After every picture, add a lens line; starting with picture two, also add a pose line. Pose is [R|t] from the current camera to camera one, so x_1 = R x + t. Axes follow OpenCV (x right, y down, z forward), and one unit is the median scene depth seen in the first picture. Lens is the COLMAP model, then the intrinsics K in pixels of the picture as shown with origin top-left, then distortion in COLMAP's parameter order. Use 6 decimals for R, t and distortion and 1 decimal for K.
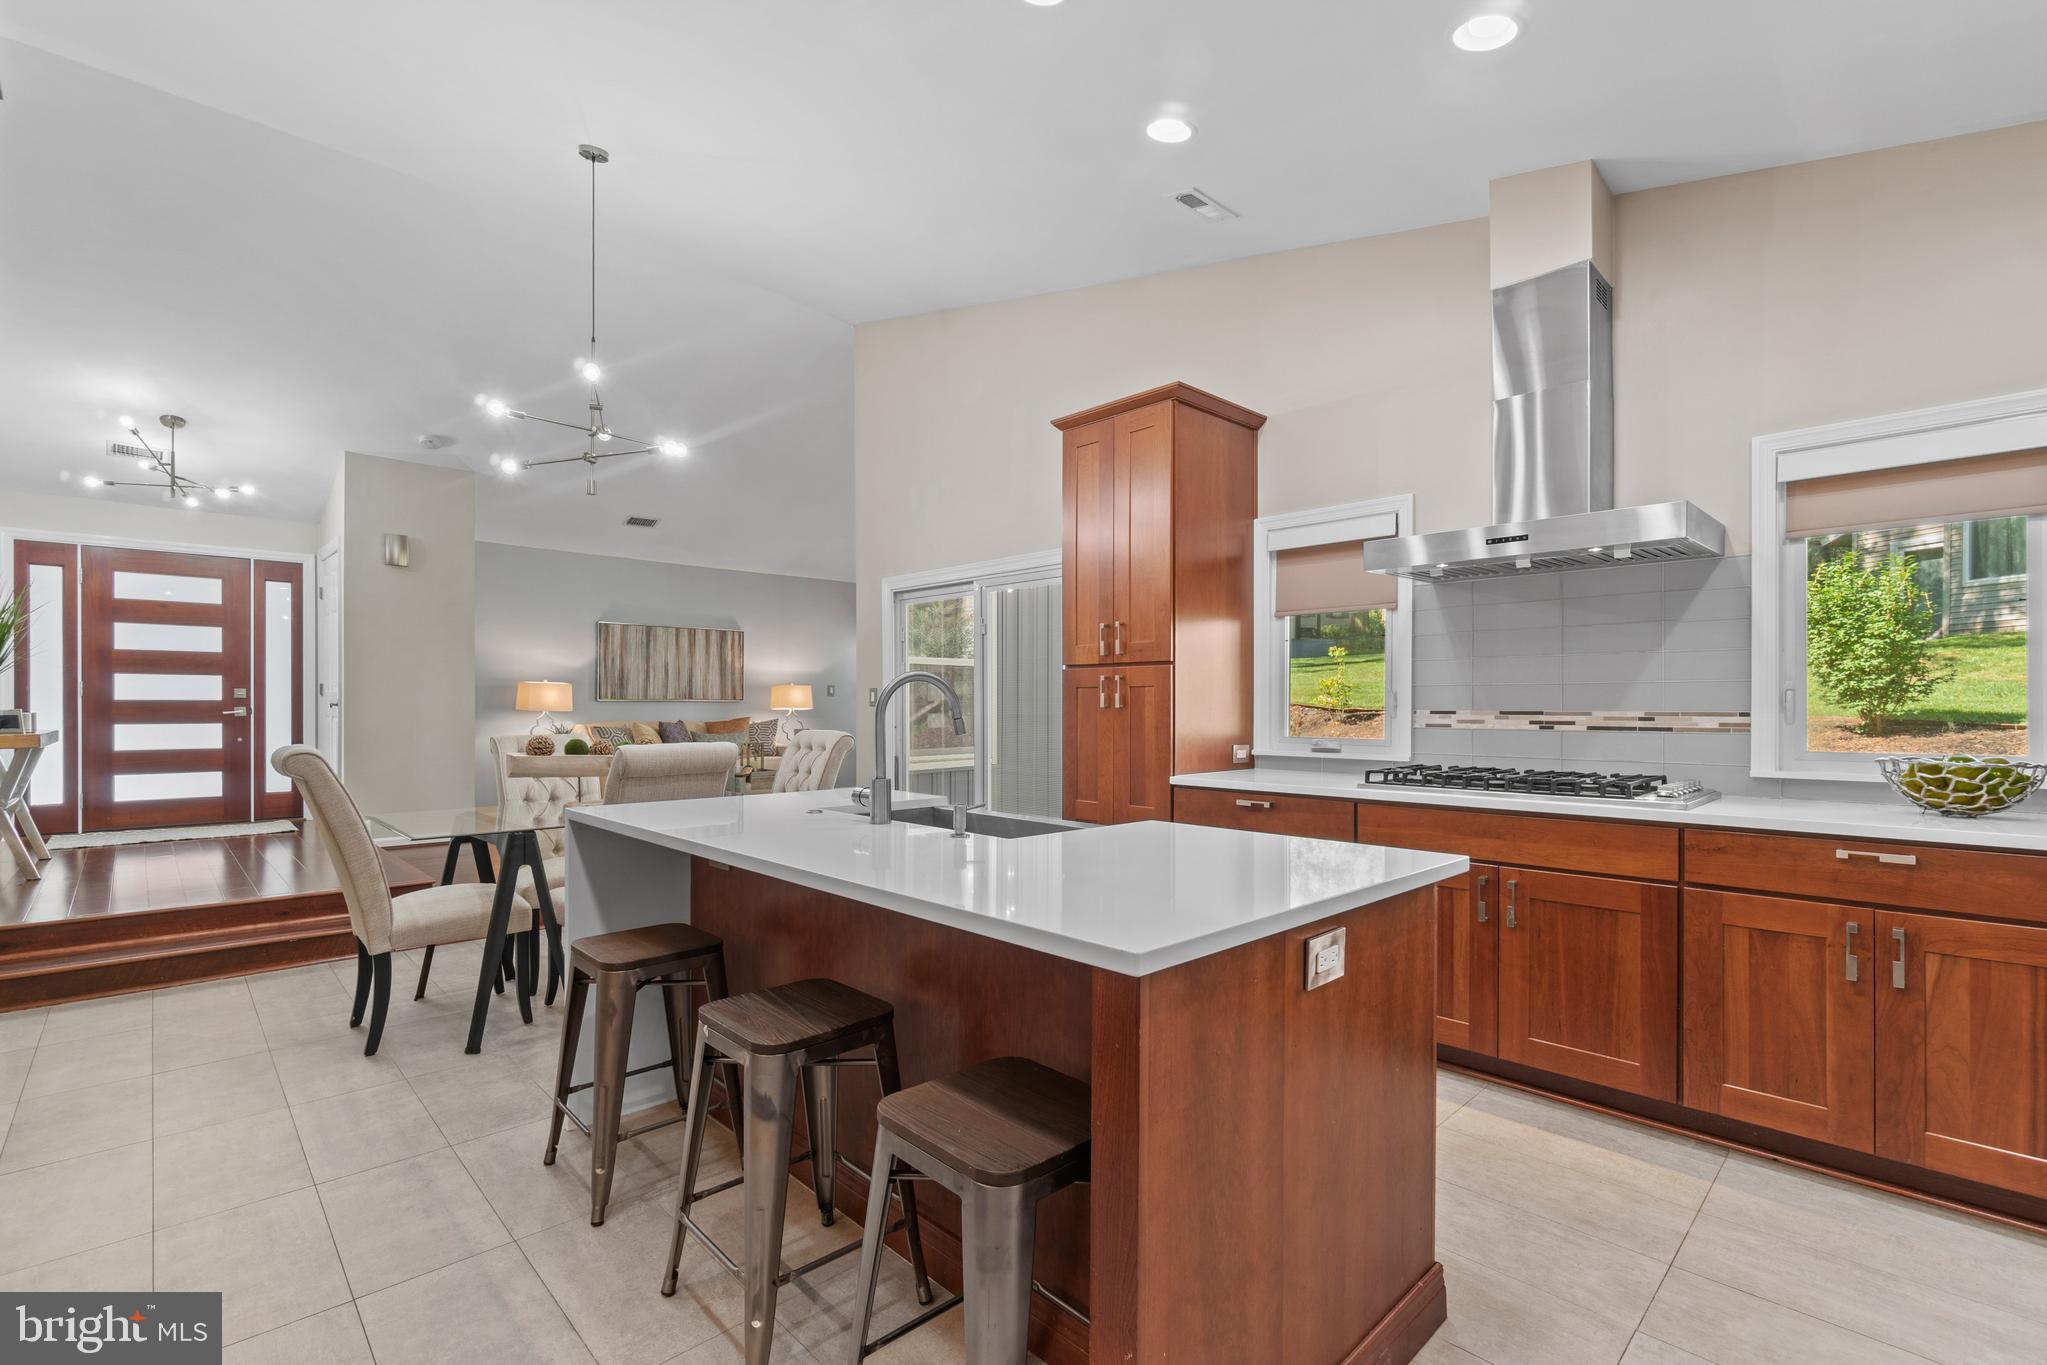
lens RADIAL K [[894.0, 0, 1003.8], [0, 894.0, 708.3], [0, 0, 1]] dist [-0.004710, -0.000332]
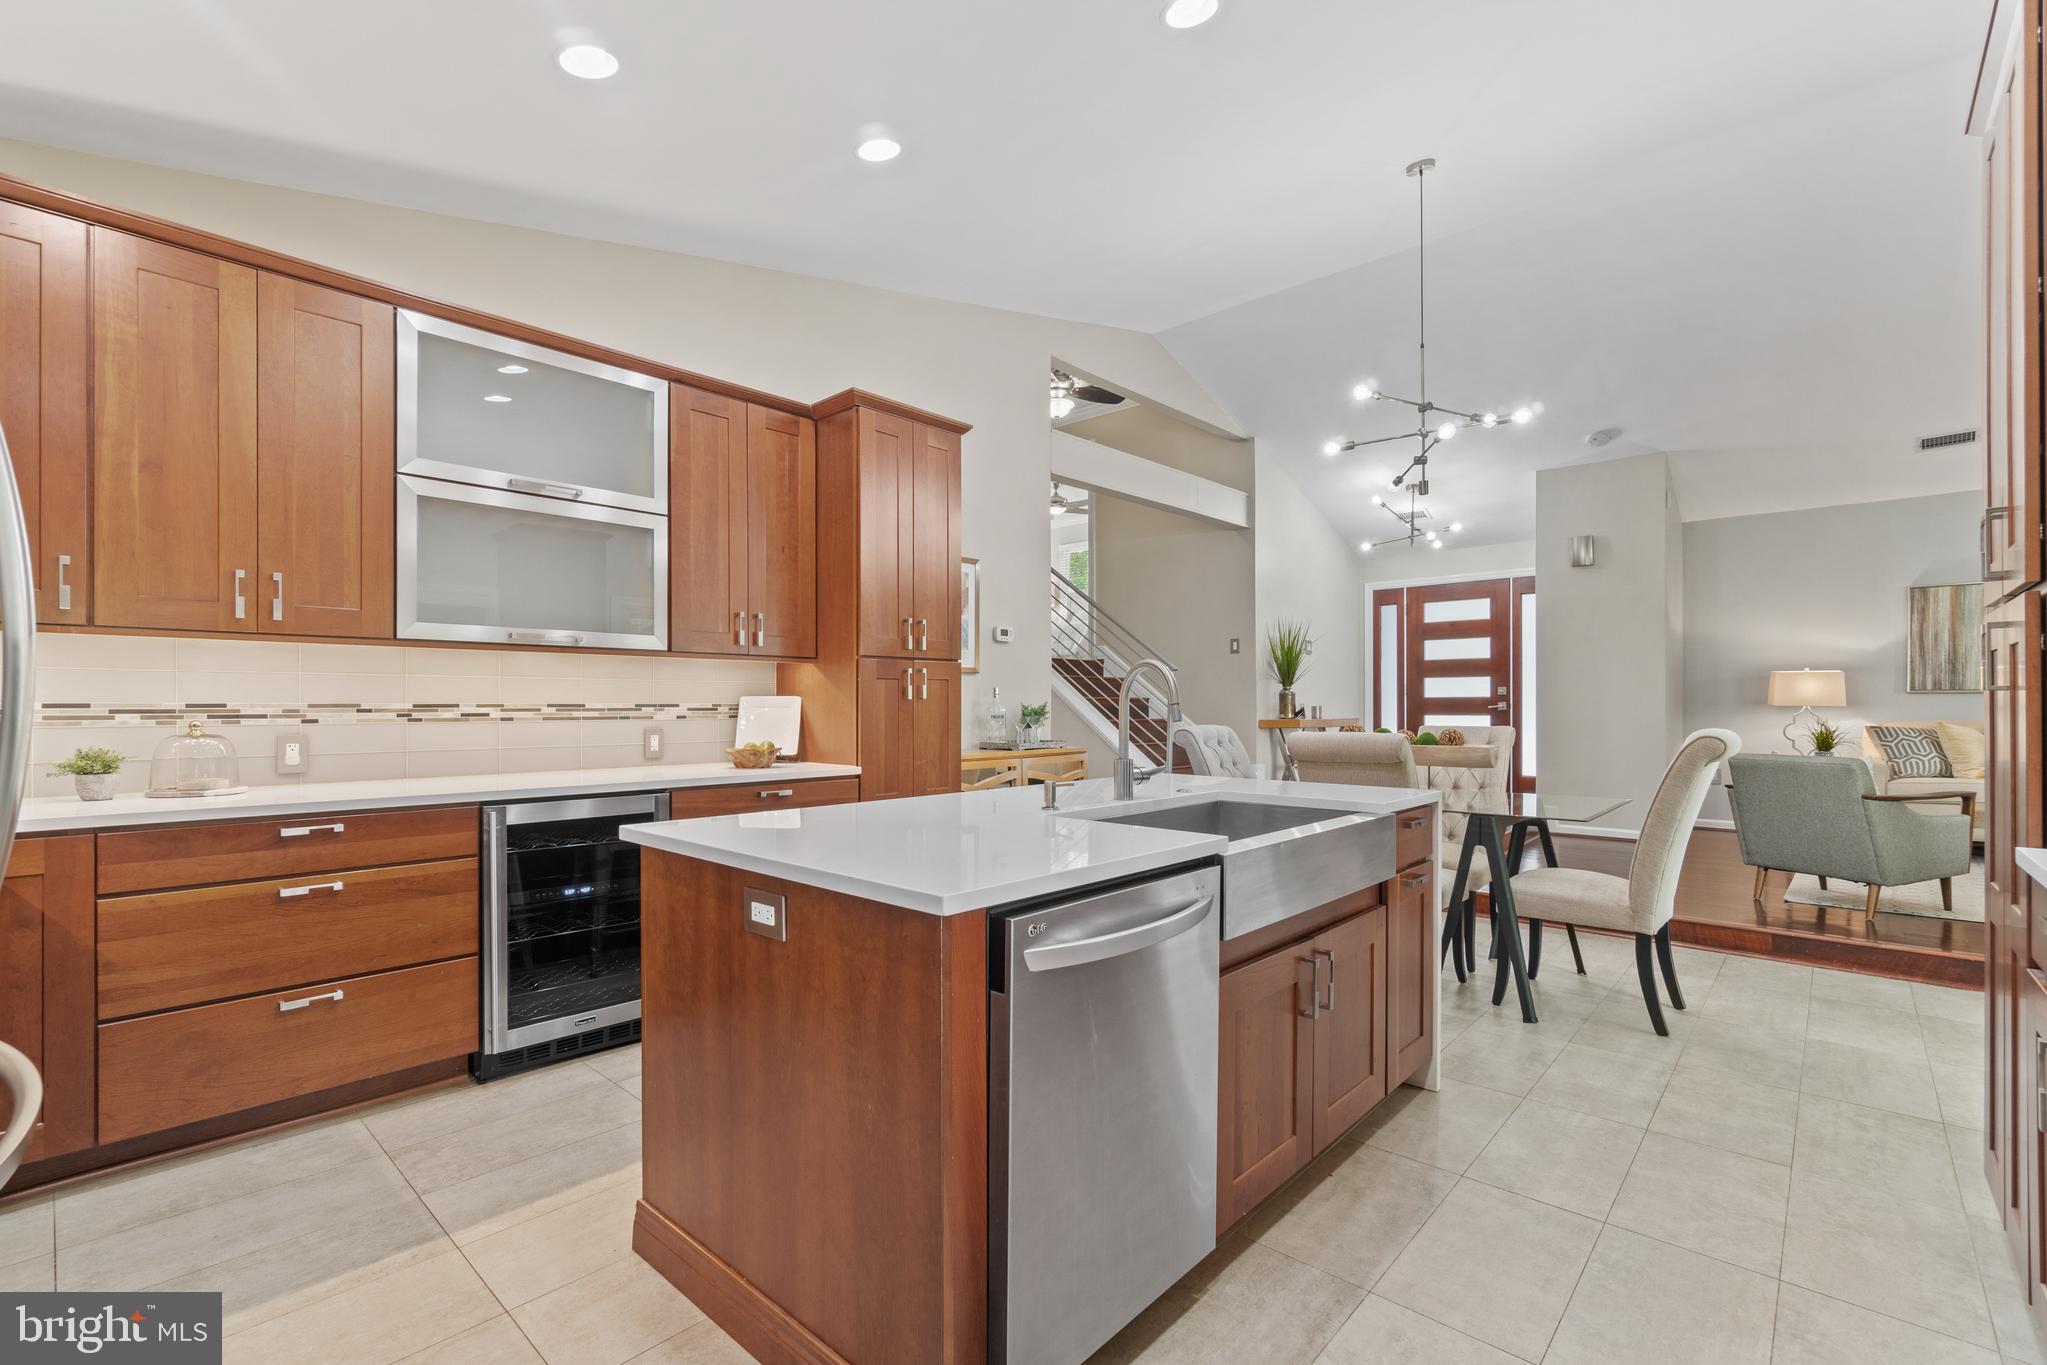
lens RADIAL K [[894.0, 0, 1005.5], [0, 894.0, 700.0], [0, 0, 1]] dist [-0.004710, -0.000332]
pose [[0.071453, -0.005693, -0.997428, 0.296701], [0.000274, 0.999984, -0.005688, 0.001726], [0.997444, 0.000133, 0.071454, 0.247500]]
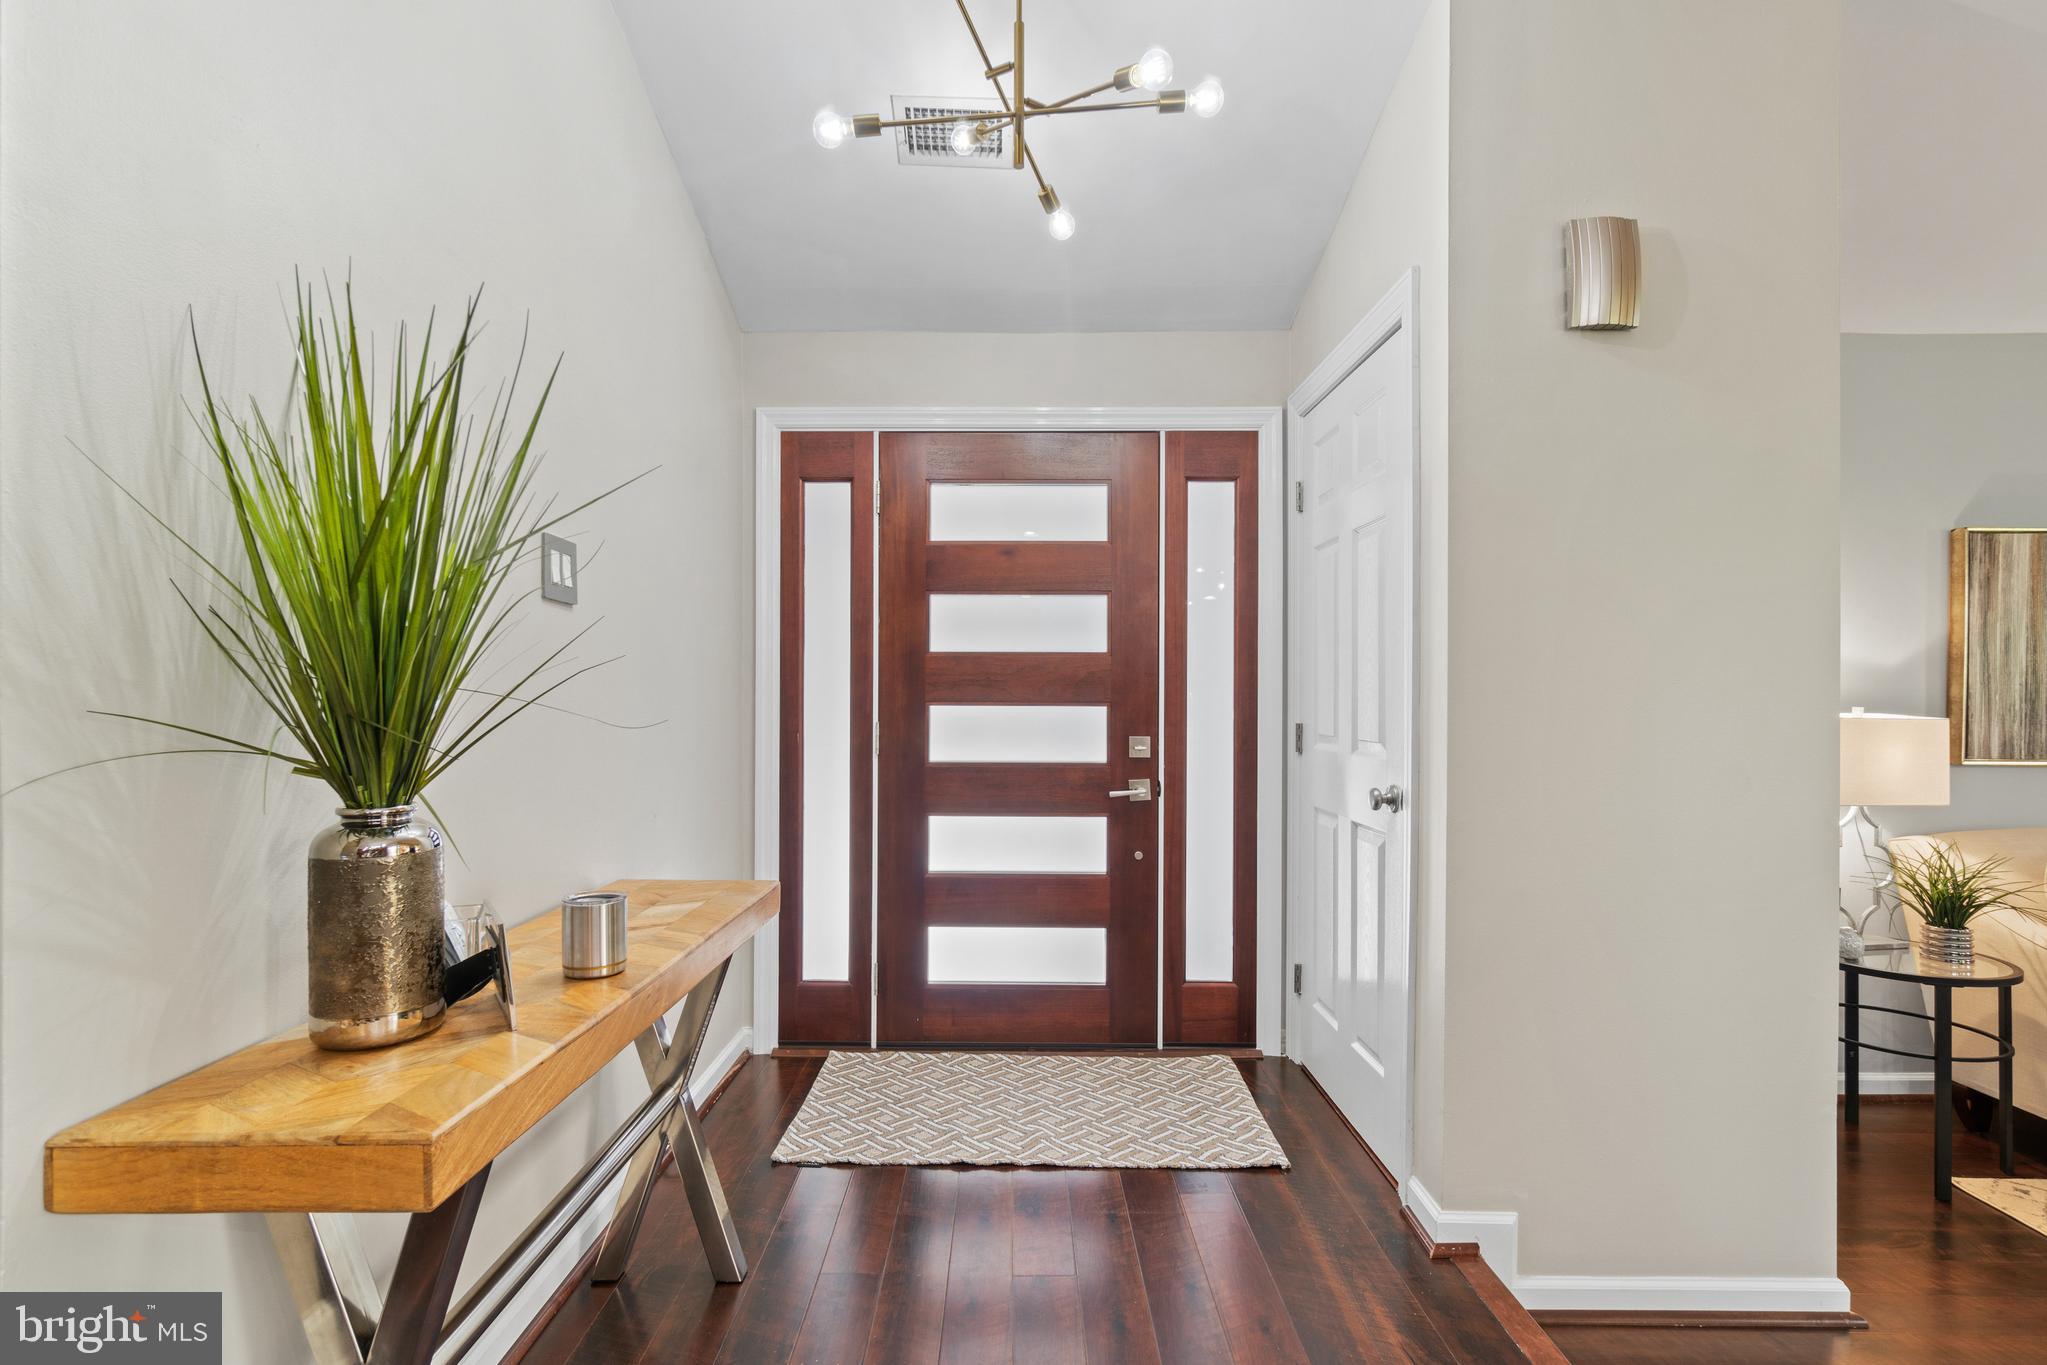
lens RADIAL K [[953.4, 0, 1007.7], [0, 953.4, 694.3], [0, 0, 1]] dist [-0.007331, 0.000965]
pose [[0.720680, -0.000796, -0.693267, -0.591455], [-0.004655, 0.999971, -0.005988, -0.039626], [0.693252, 0.007543, 0.720655, 0.632554]]
